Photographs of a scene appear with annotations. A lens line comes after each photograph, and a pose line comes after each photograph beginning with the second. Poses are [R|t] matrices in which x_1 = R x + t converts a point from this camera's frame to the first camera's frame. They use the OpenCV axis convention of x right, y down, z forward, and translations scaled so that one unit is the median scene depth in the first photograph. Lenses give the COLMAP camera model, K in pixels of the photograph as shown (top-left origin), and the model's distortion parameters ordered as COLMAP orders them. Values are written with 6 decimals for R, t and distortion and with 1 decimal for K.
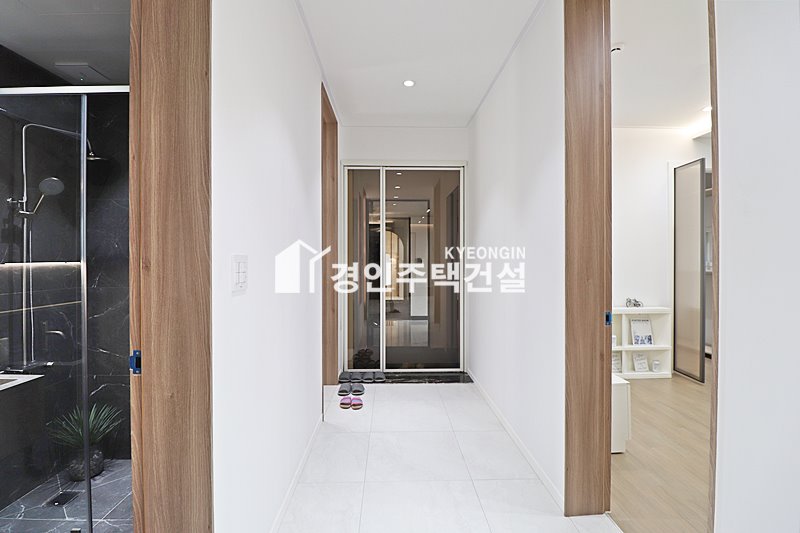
lens RADIAL K [[369.6, 0, 400.8], [0, 369.6, 260.3], [0, 0, 1]] dist [0.001806, -0.012601]
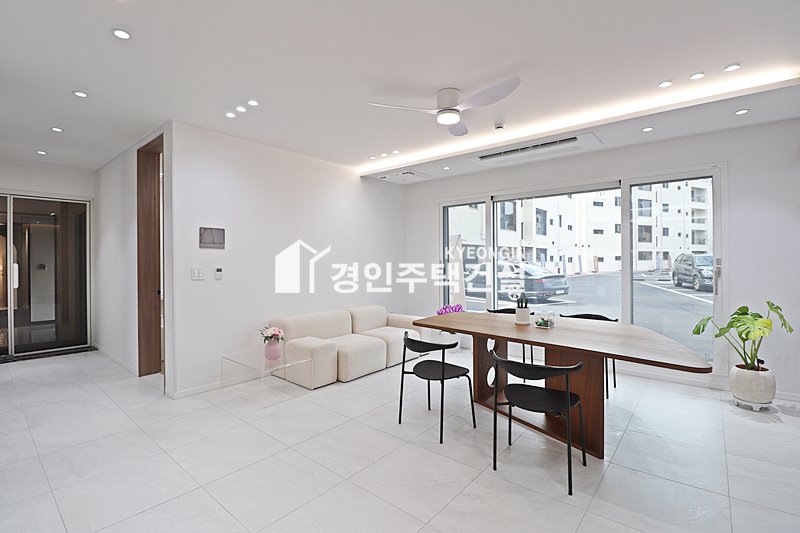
lens RADIAL K [[369.6, 0, 400.8], [0, 369.6, 260.3], [0, 0, 1]] dist [0.001806, -0.012601]
pose [[0.666931, -0.004317, 0.745107, -0.085463], [0.006264, 0.999980, 0.000186, -0.019835], [-0.745093, 0.004543, 0.666945, -0.825913]]
